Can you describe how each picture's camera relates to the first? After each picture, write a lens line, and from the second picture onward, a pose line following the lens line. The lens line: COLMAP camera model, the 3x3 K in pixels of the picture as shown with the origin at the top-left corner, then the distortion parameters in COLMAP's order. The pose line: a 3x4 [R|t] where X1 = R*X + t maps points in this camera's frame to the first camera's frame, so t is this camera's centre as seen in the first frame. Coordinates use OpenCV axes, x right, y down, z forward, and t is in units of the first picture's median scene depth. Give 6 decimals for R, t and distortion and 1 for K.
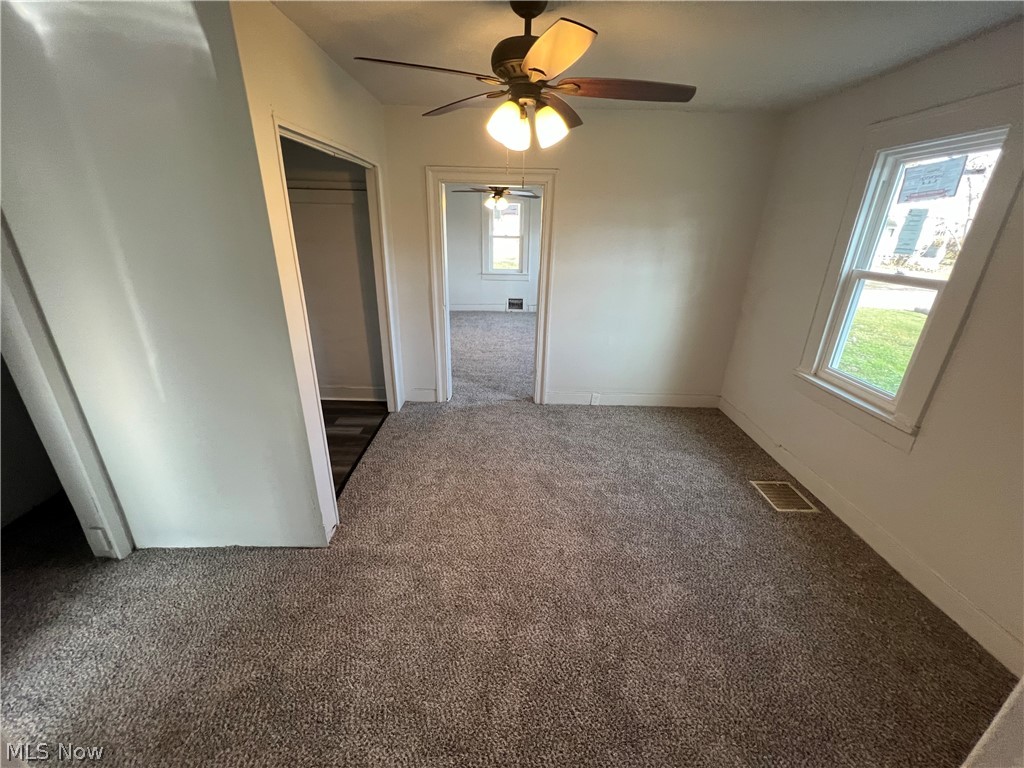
lens RADIAL K [[409.3, 0, 512.1], [0, 409.3, 383.4], [0, 0, 1]] dist [0.000253, 0.000010]
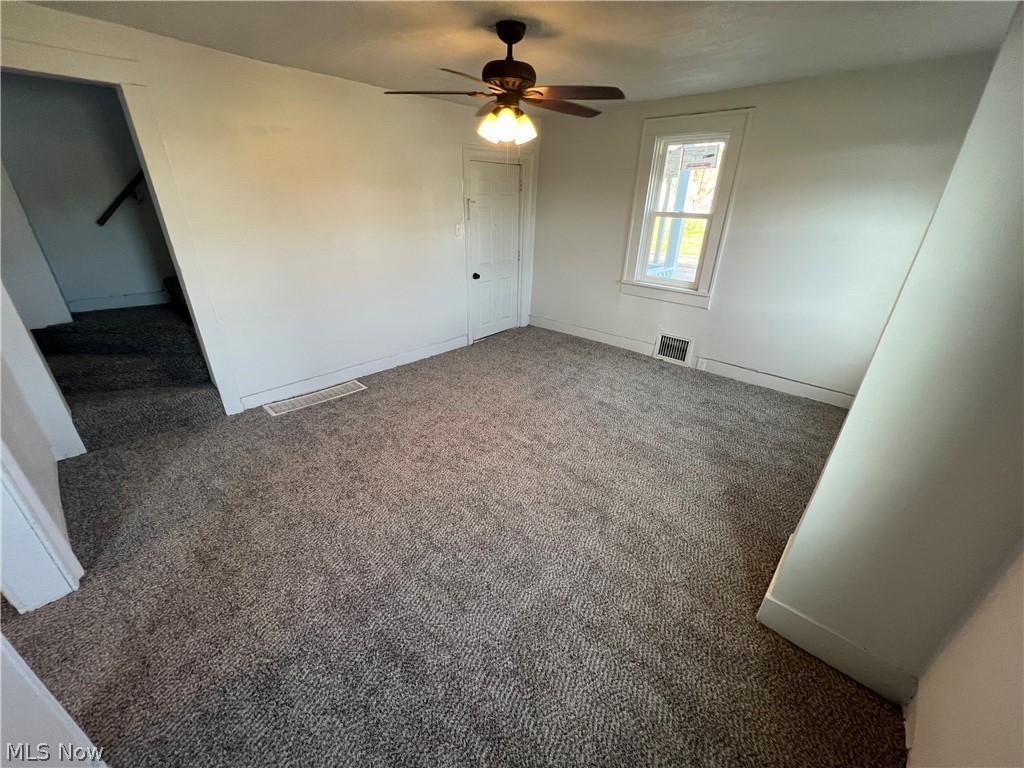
lens RADIAL K [[409.3, 0, 511.8], [0, 409.3, 388.9], [0, 0, 1]] dist [0.000253, 0.000010]
pose [[0.720865, 0.297082, -0.626176, 0.204882], [-0.257970, 0.953569, 0.155430, -0.174564], [0.643277, 0.049491, 0.764032, 0.478024]]
